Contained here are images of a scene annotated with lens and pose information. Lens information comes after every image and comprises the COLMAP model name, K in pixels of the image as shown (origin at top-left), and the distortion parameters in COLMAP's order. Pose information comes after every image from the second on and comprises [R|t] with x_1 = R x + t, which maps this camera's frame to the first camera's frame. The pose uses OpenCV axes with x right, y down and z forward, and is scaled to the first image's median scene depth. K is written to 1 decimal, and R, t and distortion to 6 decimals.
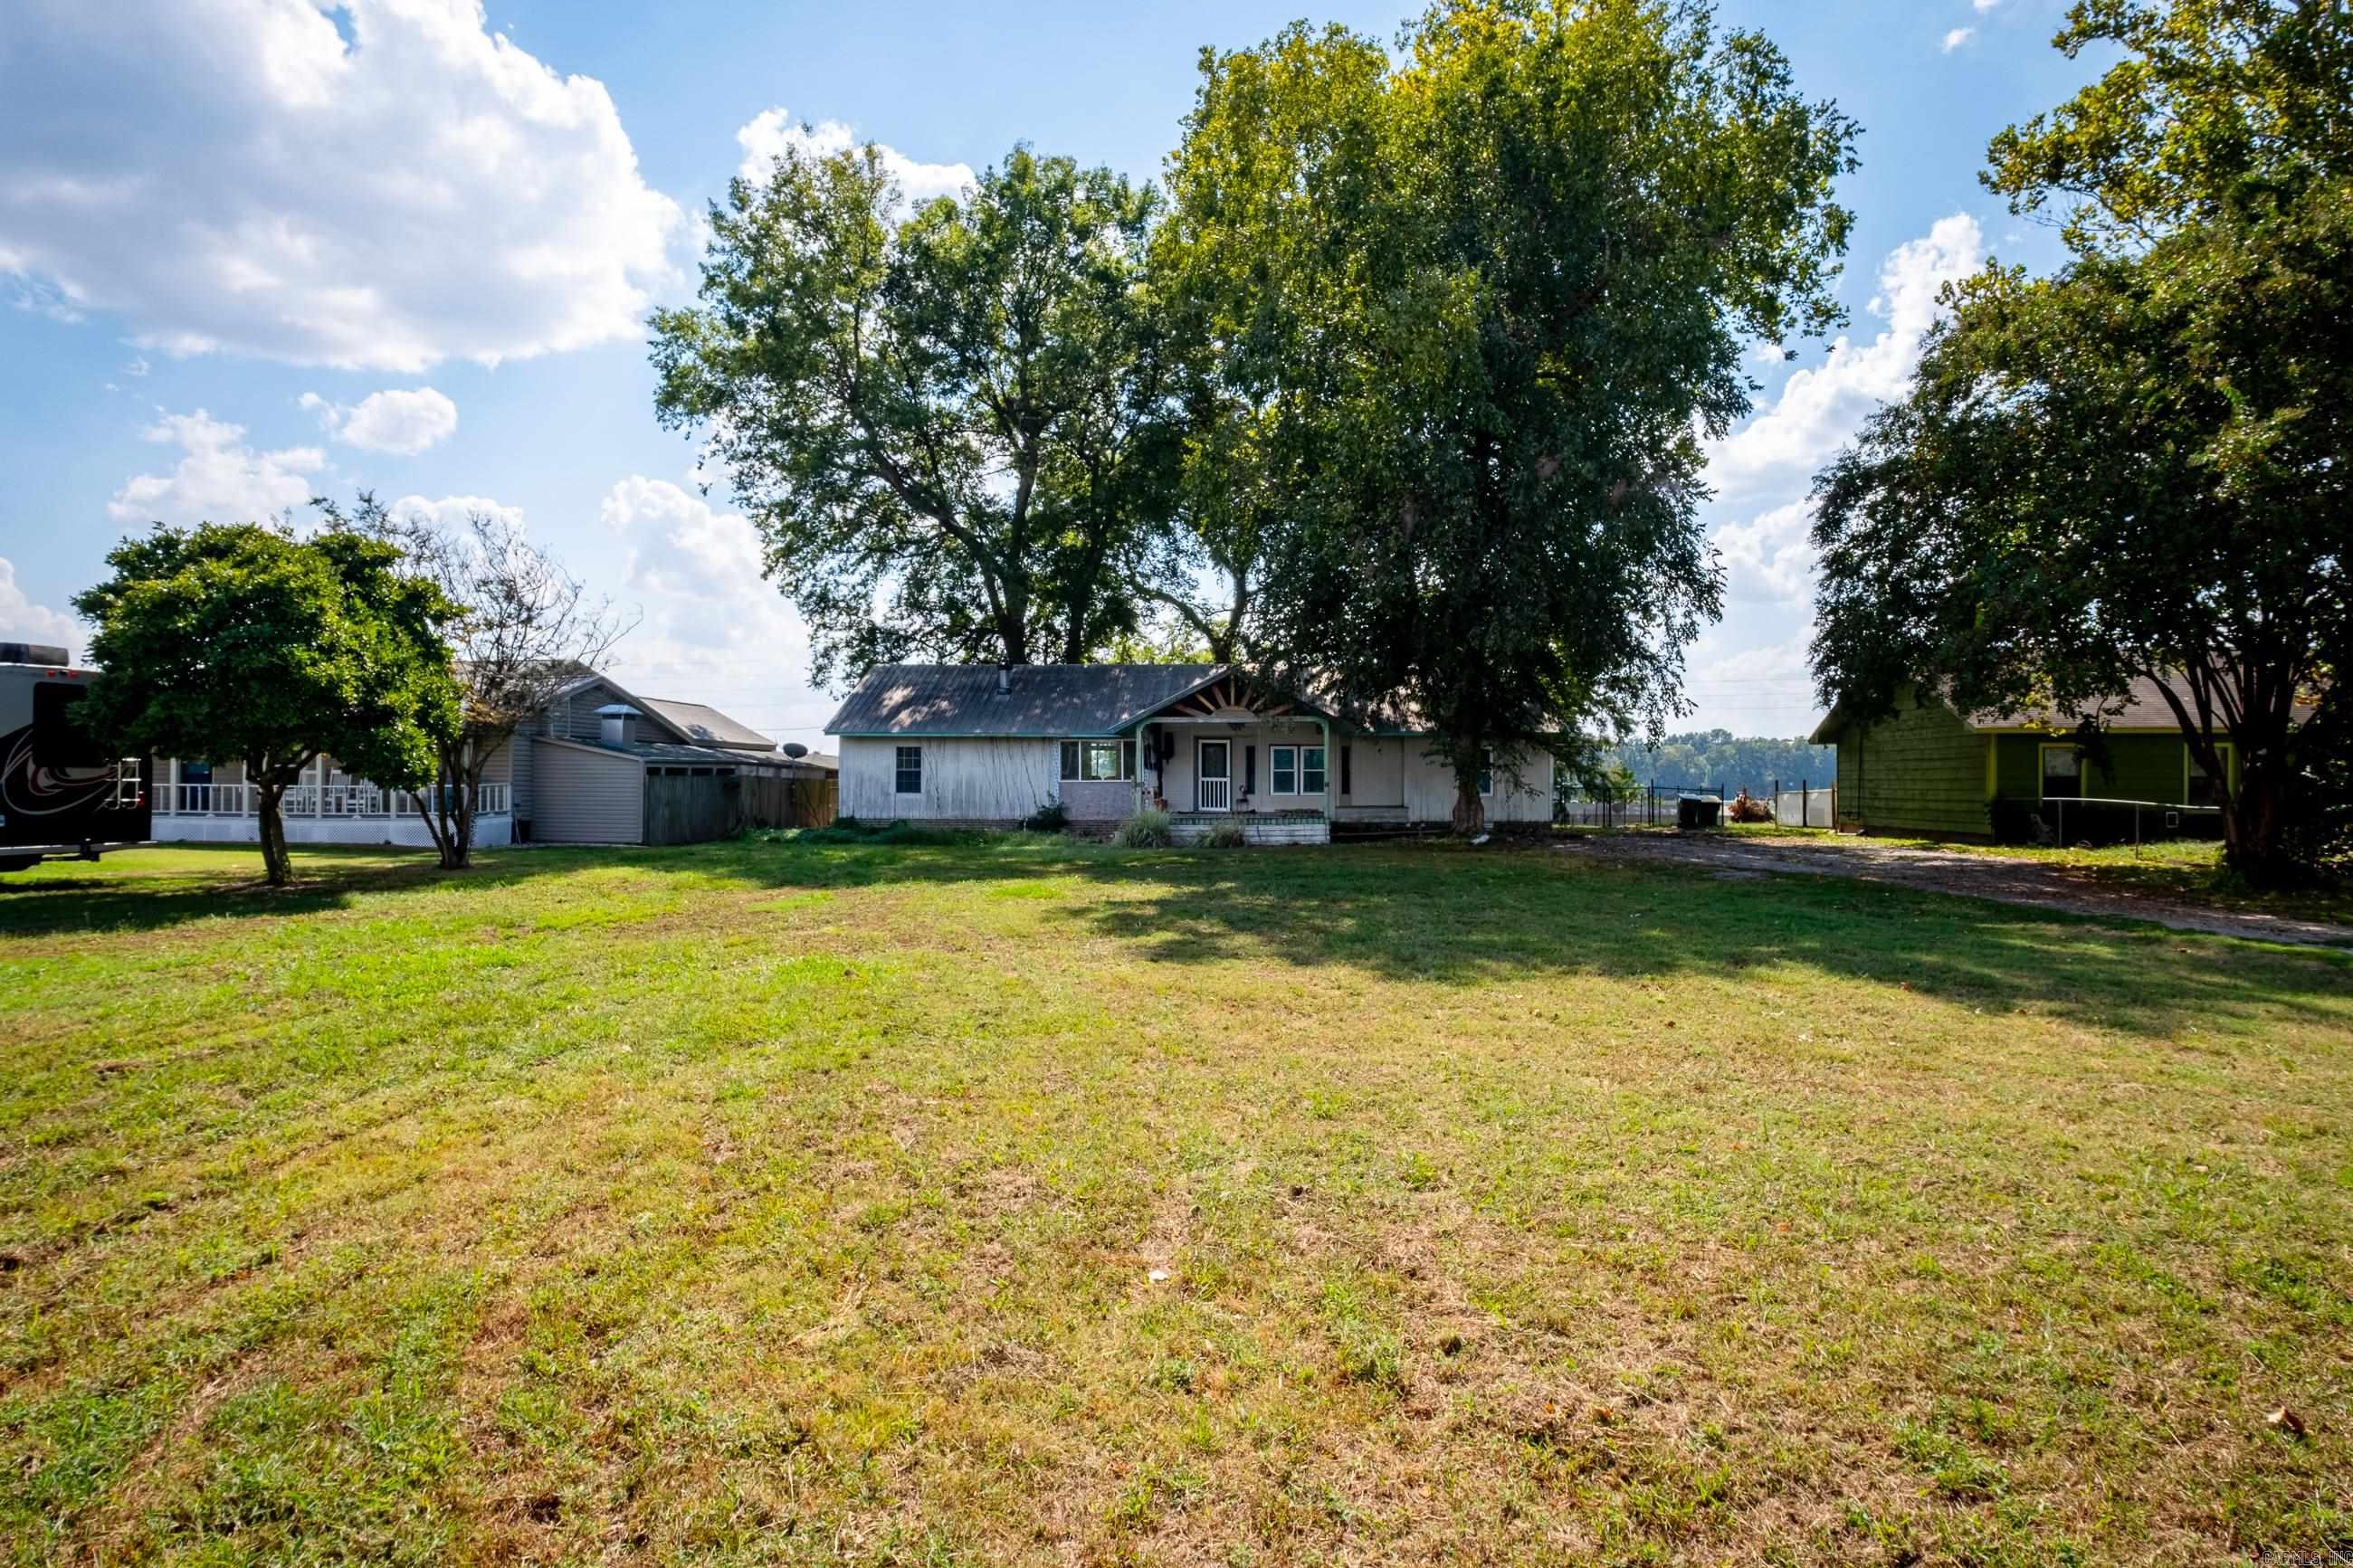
lens RADIAL K [[1242.4, 0, 1176.5], [0, 1242.4, 784.0], [0, 0, 1]] dist [0.001409, 0.000805]
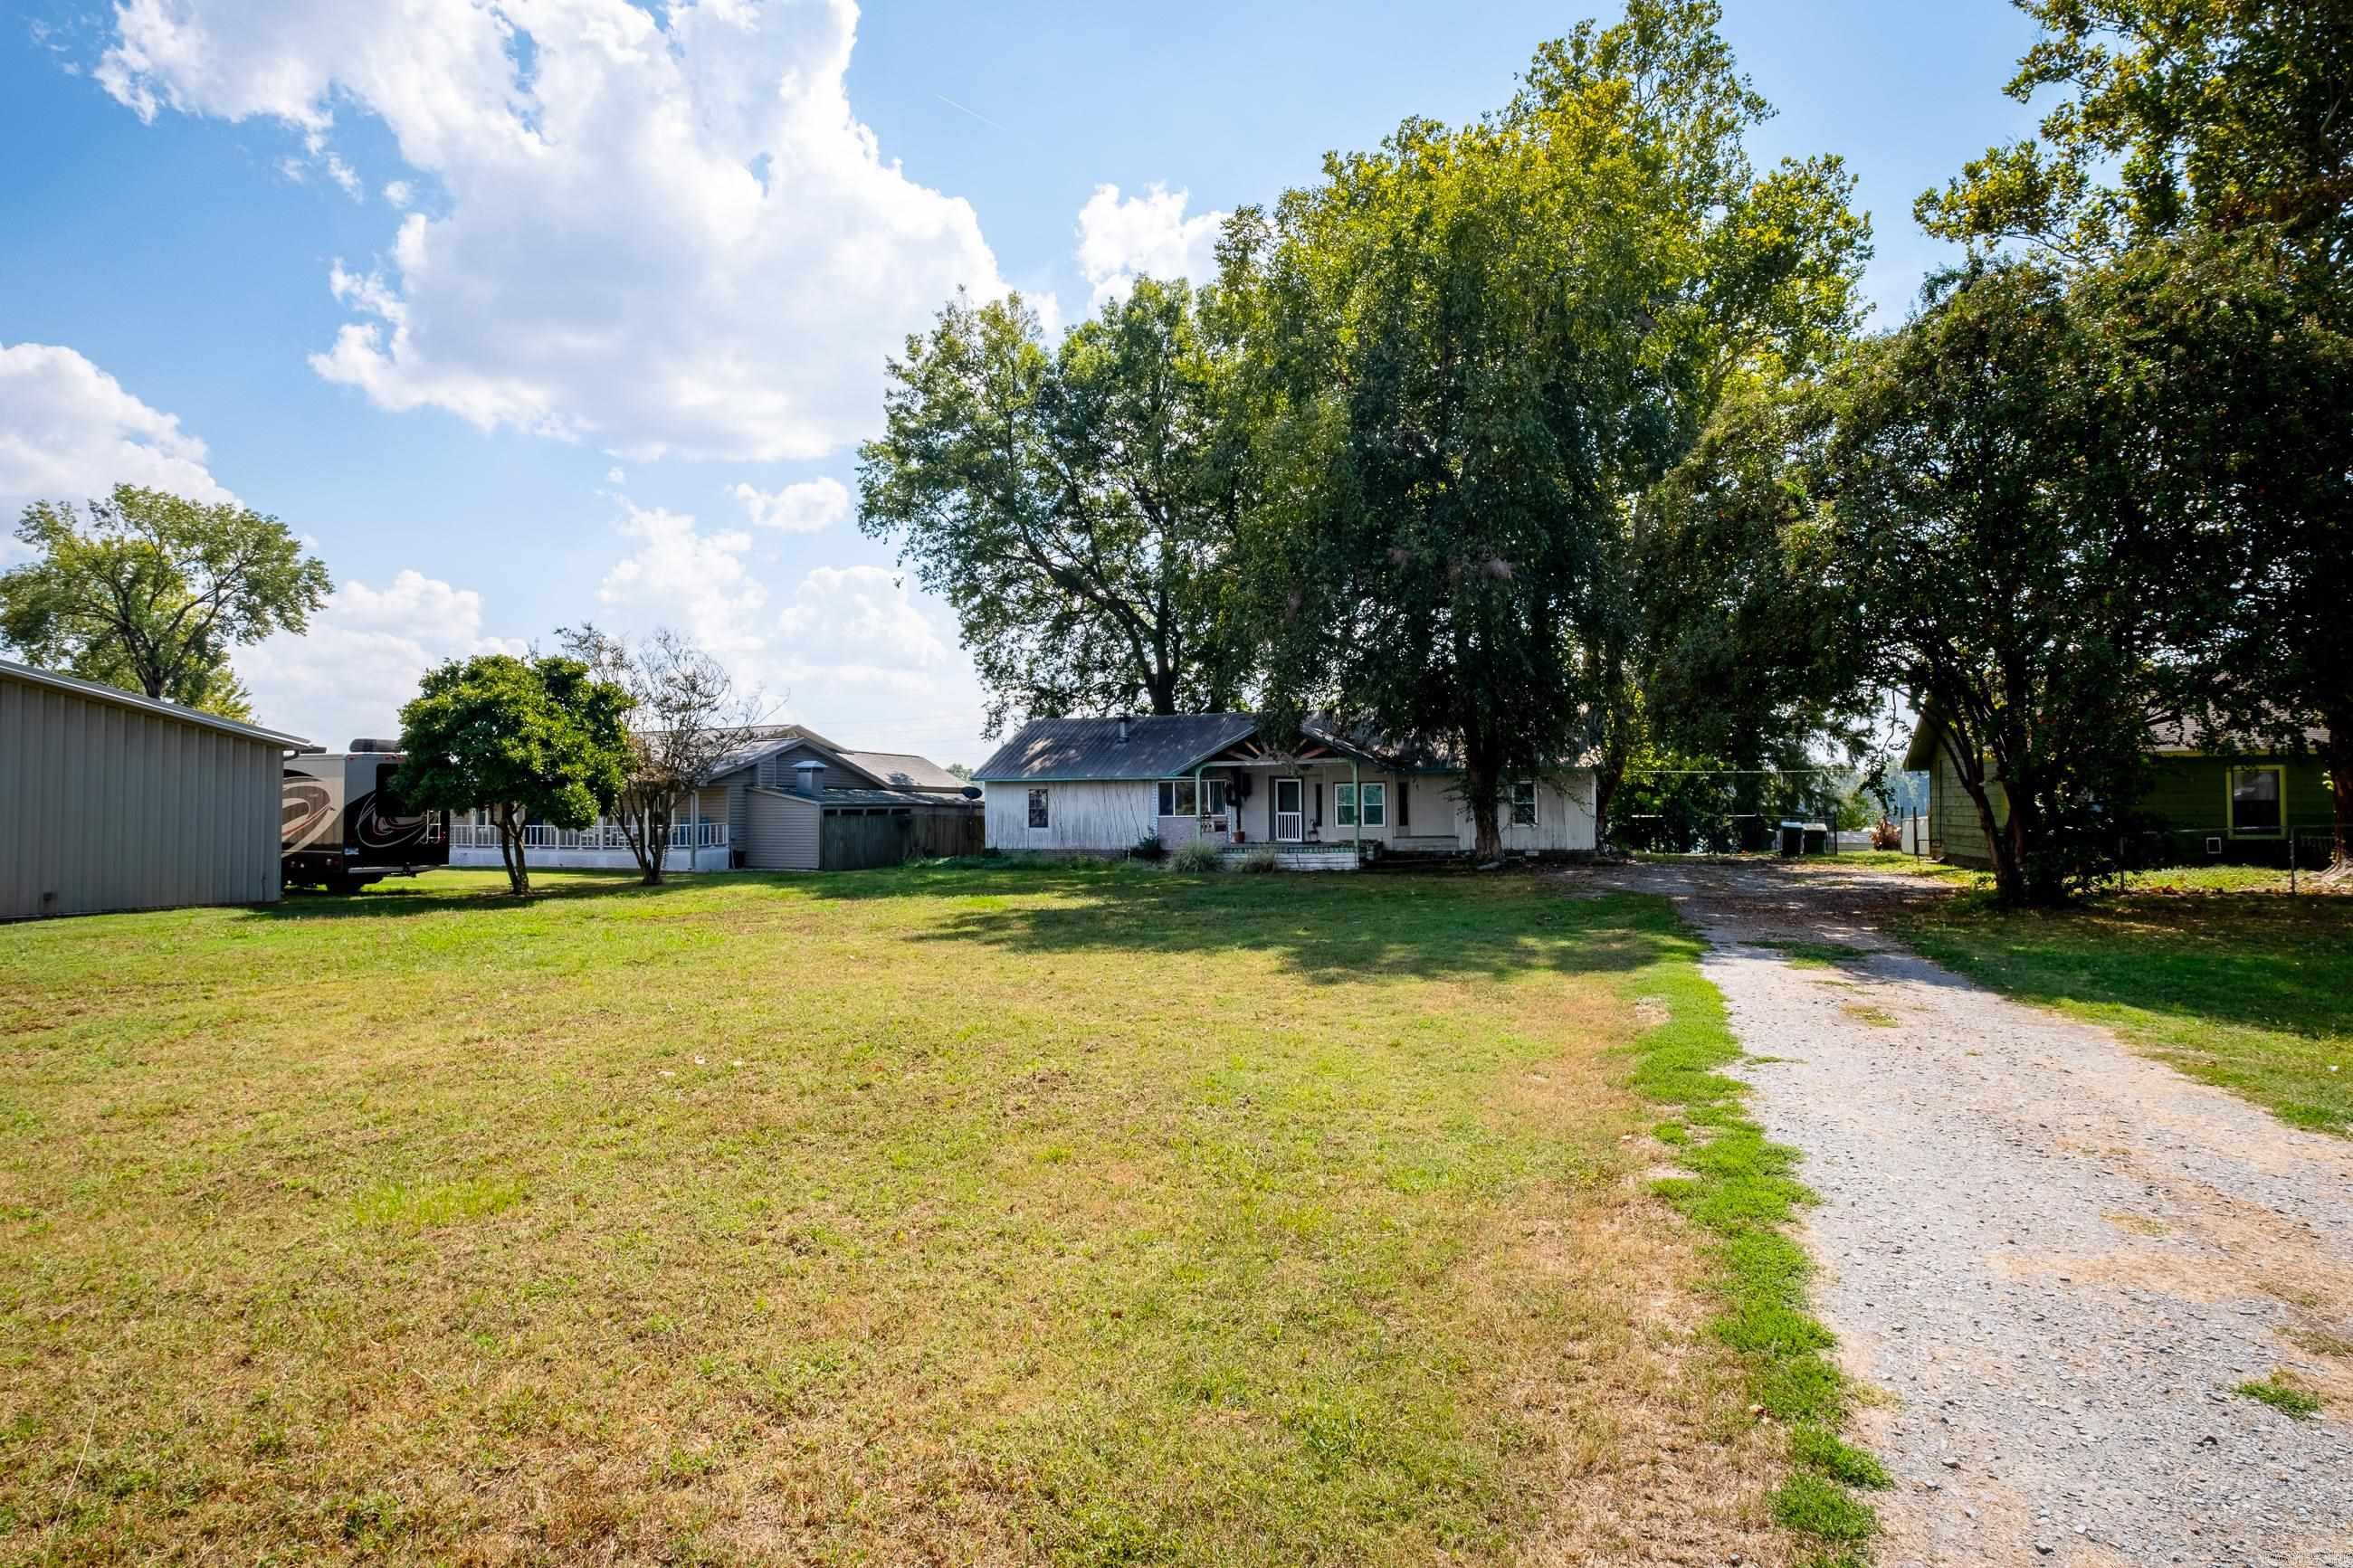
lens RADIAL K [[1242.4, 0, 1176.5], [0, 1242.4, 784.0], [0, 0, 1]] dist [0.001409, 0.000805]
pose [[0.963728, -0.017114, -0.266338, 0.245897], [0.010412, 0.999593, -0.026553, -0.001756], [0.266684, 0.022816, 0.963514, -0.128369]]
